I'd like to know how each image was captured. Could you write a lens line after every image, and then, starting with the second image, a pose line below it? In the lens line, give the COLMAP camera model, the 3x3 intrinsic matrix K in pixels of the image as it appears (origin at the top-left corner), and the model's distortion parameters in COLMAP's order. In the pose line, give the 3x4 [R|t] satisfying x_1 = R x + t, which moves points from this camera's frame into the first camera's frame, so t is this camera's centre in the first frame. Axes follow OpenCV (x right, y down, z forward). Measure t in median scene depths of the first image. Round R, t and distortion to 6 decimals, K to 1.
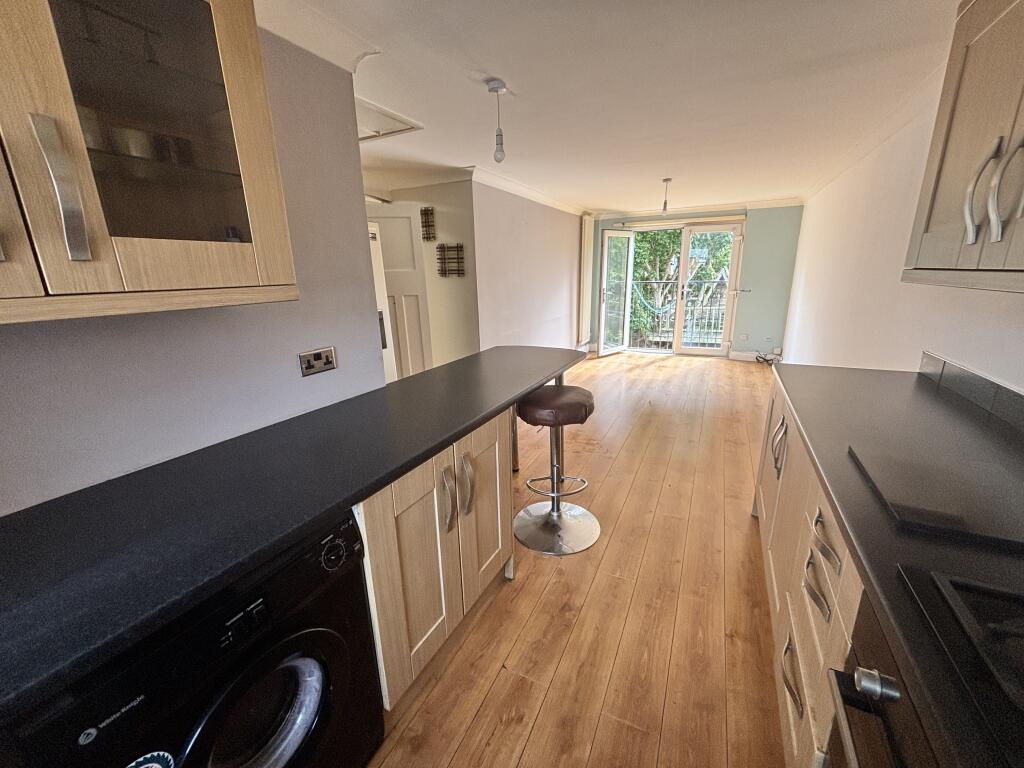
lens RADIAL K [[412.2, 0, 516.8], [0, 412.2, 381.9], [0, 0, 1]] dist [0.003707, 0.000103]
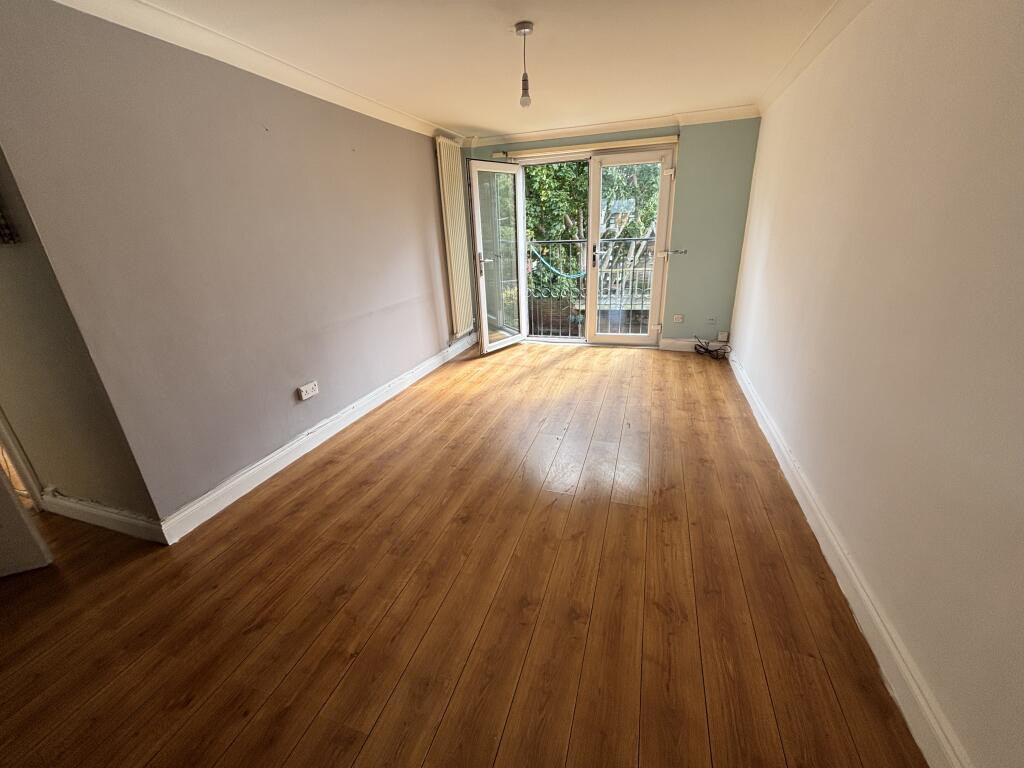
lens RADIAL K [[412.2, 0, 513.9], [0, 412.2, 386.1], [0, 0, 1]] dist [0.003707, 0.000103]
pose [[0.990300, -0.068677, 0.120783, 0.169390], [0.056478, 0.993213, 0.101679, -0.078077], [-0.126946, -0.093871, 0.987458, 0.311425]]
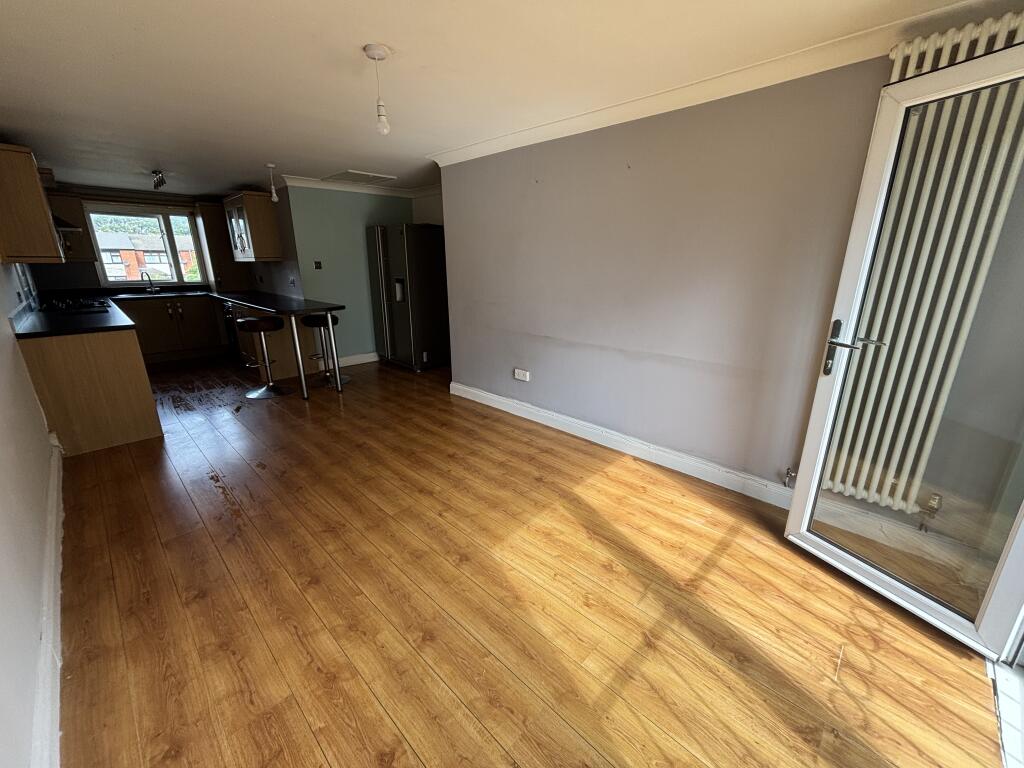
lens RADIAL K [[412.2, 0, 519.2], [0, 412.2, 381.4], [0, 0, 1]] dist [0.003707, 0.000103]
pose [[-0.298083, 0.293288, -0.908366, 0.525661], [-0.242829, 0.897020, 0.369310, -0.240811], [0.923136, 0.330663, -0.196168, 0.856844]]
